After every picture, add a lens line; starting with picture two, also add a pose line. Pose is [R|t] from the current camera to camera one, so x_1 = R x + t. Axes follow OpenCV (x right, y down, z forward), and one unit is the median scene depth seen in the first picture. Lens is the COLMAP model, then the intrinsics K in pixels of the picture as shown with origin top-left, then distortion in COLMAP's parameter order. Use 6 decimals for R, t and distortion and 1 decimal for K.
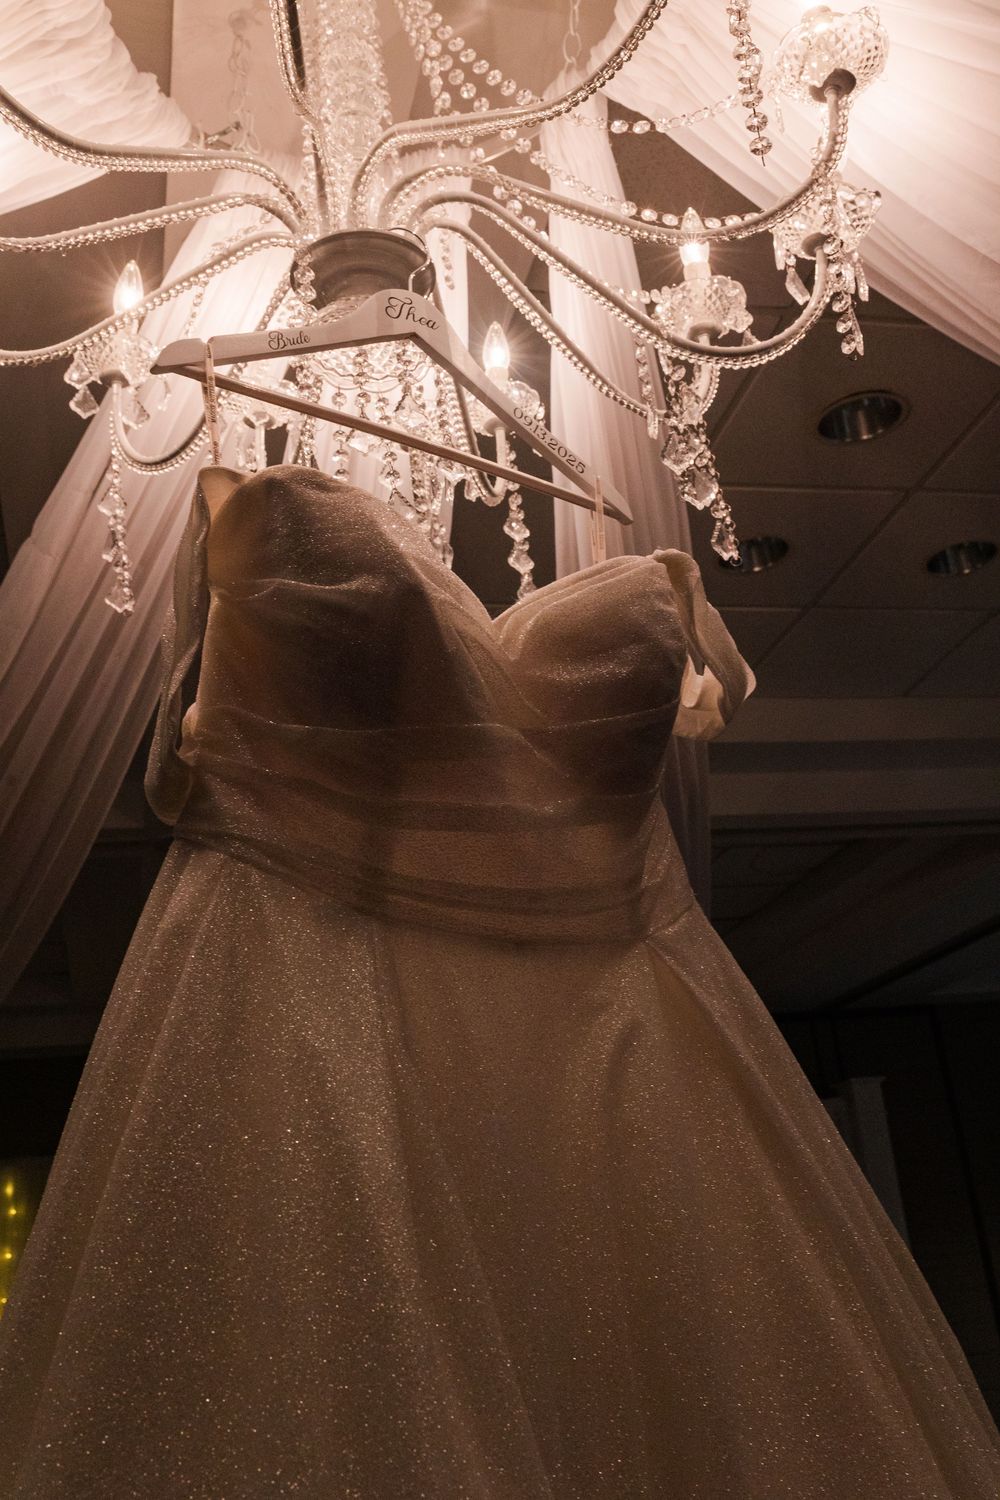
lens RADIAL K [[1437.6, 0, 462.3], [0, 1437.6, 733.0], [0, 0, 1]] dist [0.001846, 0.026355]
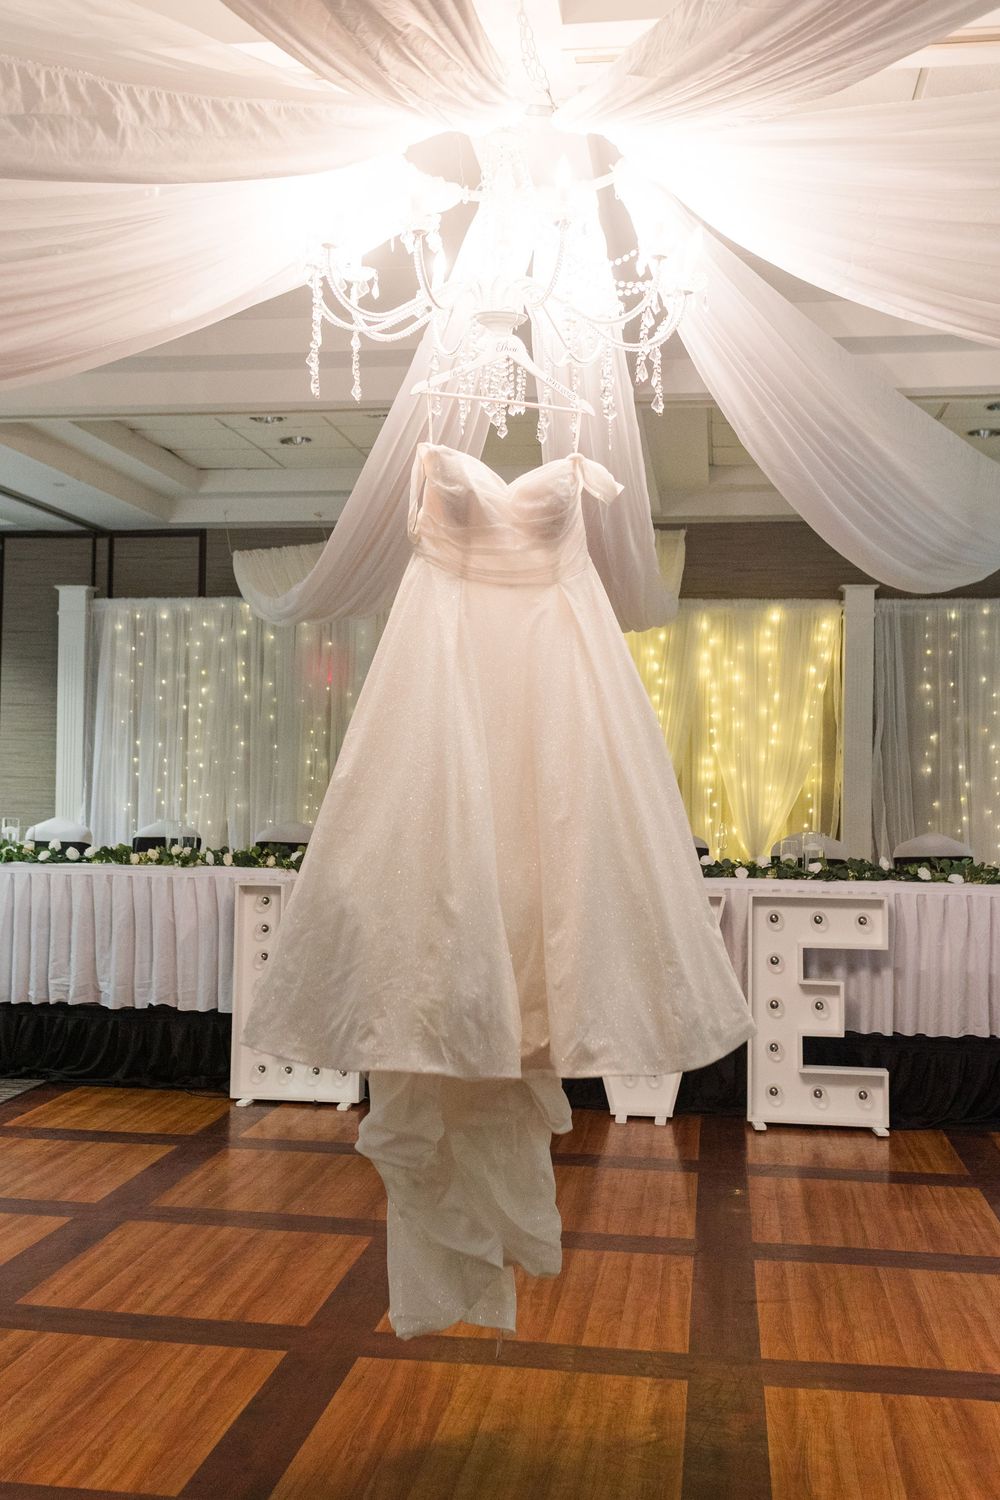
lens RADIAL K [[1411.7, 0, 500.0], [0, 1411.7, 750.0], [0, 0, 1]] dist [0.008870, -0.002728]
pose [[0.937194, 0.096559, -0.335177, 1.150017], [0.040245, 0.924569, 0.378882, -0.748528], [0.346479, -0.368575, 0.862615, -2.012670]]
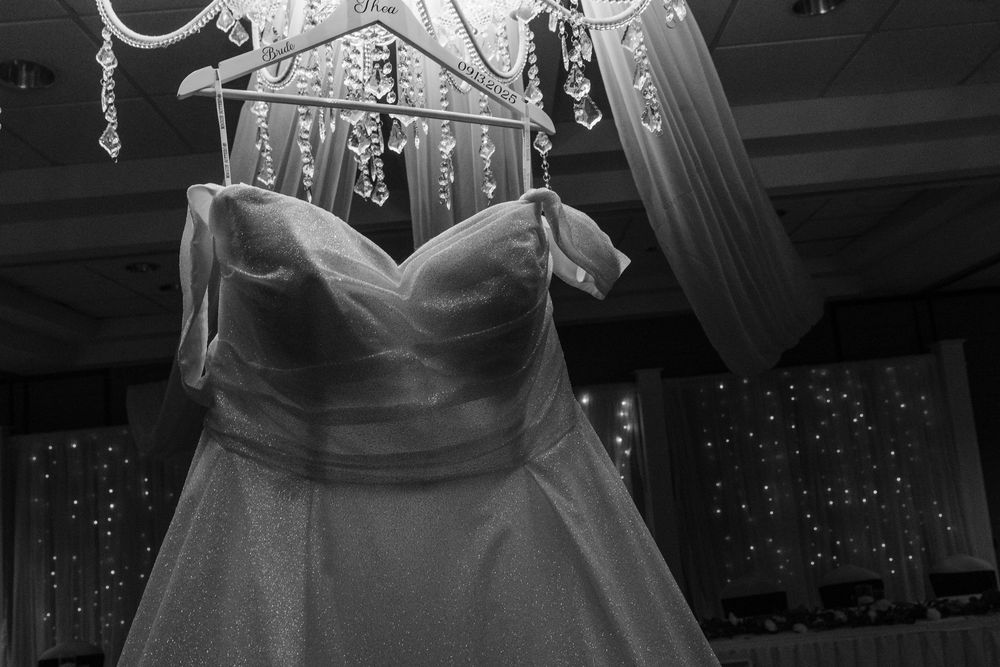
lens RADIAL K [[958.4, 0, 480.2], [0, 958.4, 323.9], [0, 0, 1]] dist [0.001846, 0.026355]
pose [[0.974497, -0.037830, -0.221189, 0.319757], [0.087961, 0.971202, 0.221428, -0.232963], [0.206442, -0.235237, 0.949761, 0.076220]]
